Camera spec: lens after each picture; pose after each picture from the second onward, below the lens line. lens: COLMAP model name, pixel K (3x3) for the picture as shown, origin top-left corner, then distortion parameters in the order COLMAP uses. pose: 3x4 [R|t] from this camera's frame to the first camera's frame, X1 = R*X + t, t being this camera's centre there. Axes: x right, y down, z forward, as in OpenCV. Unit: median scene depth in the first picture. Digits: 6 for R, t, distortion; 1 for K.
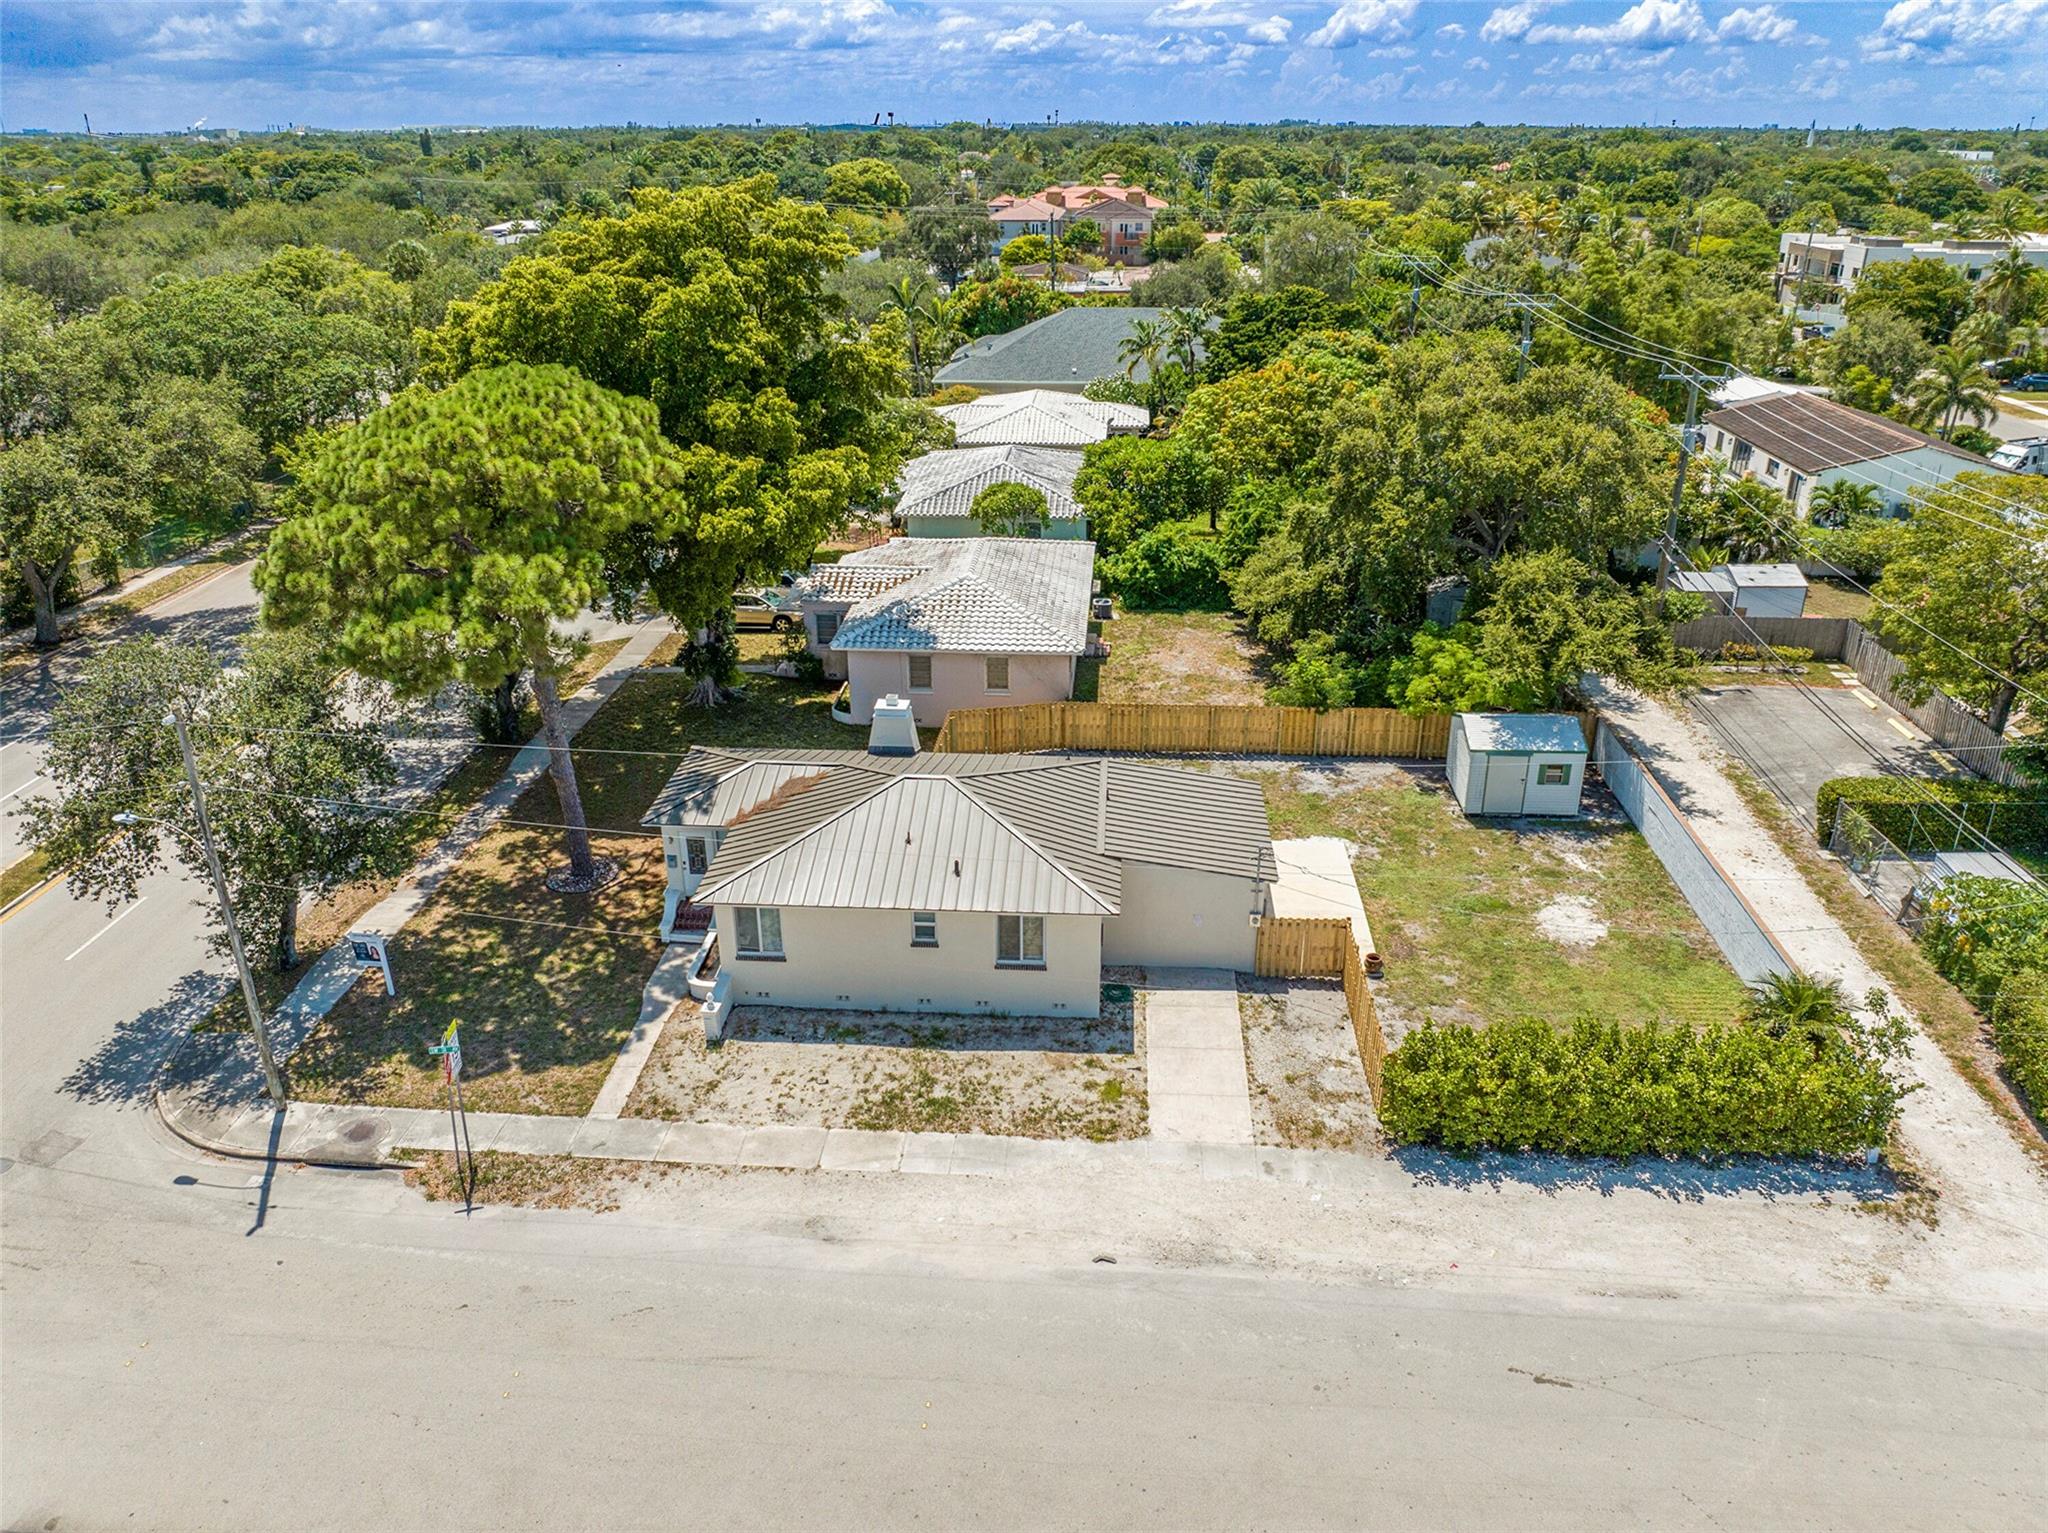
lens RADIAL K [[1432.2, 0, 1024.9], [0, 1432.2, 775.4], [0, 0, 1]] dist [-0.047293, 0.016354]
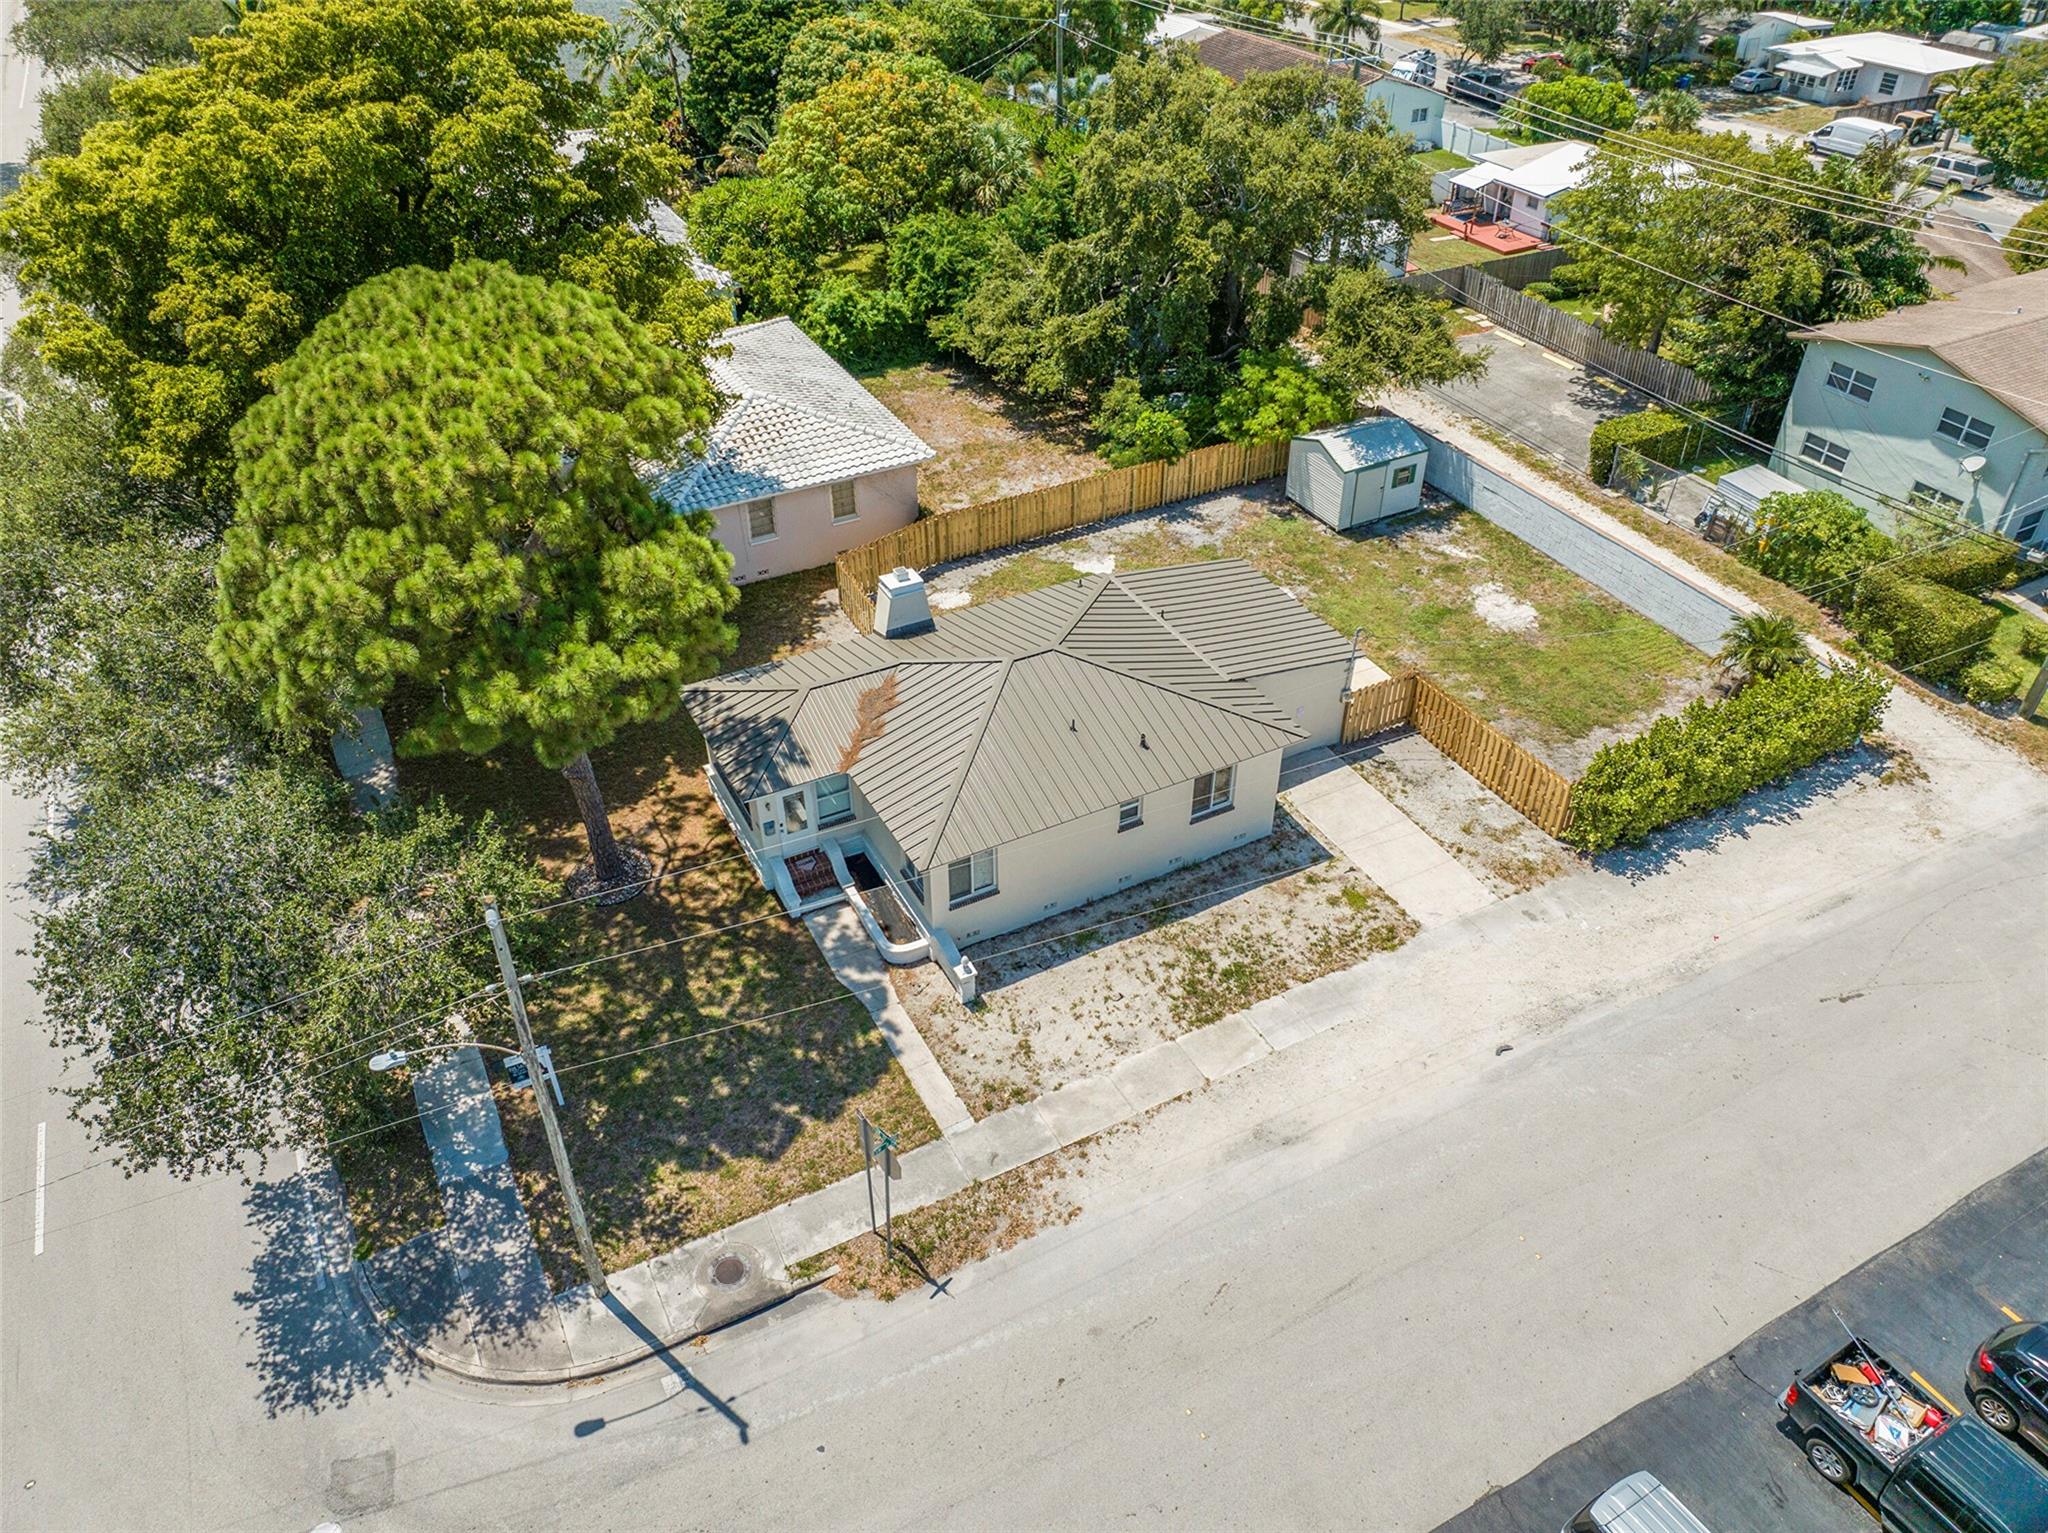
lens RADIAL K [[1432.2, 0, 1025.7], [0, 1432.2, 766.5], [0, 0, 1]] dist [-0.047293, 0.016354]
pose [[0.849217, -0.319868, 0.420136, -0.521743], [0.218002, 0.937054, 0.272774, -0.197078], [-0.480942, -0.140054, 0.865494, 0.206990]]
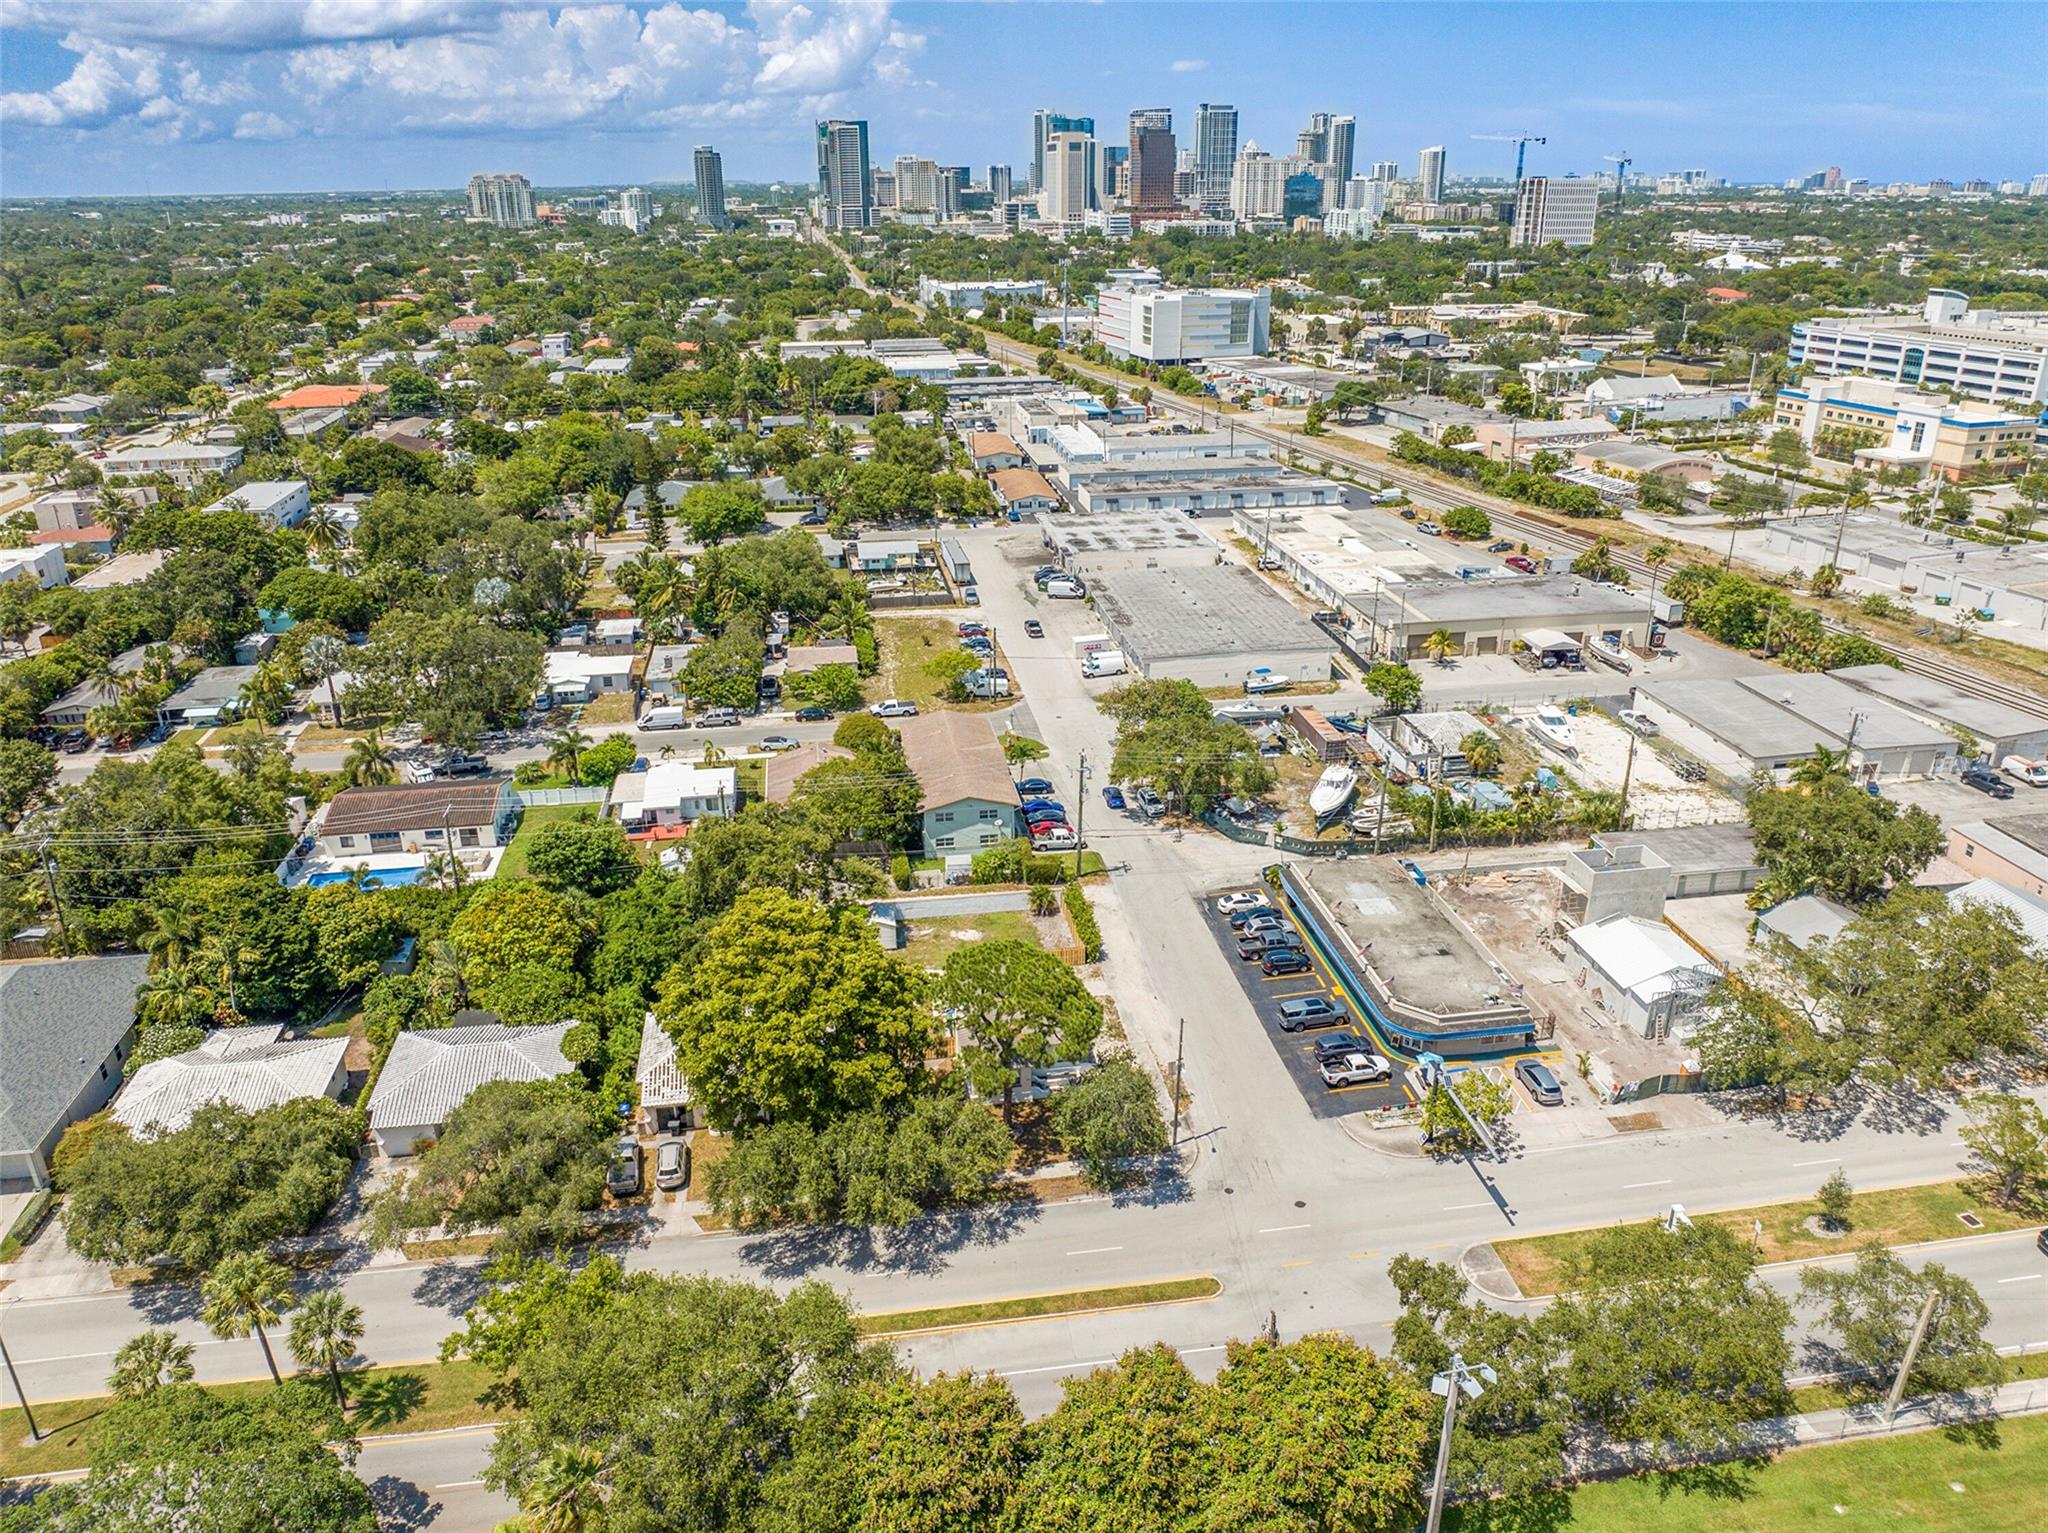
lens RADIAL K [[1432.2, 0, 1020.6], [0, 1432.2, 771.1], [0, 0, 1]] dist [-0.047293, 0.016354]
pose [[-0.223872, -0.371583, 0.901004, -2.688569], [0.413296, 0.801035, 0.433046, -1.723830], [-0.882648, 0.469328, -0.025756, 0.921662]]
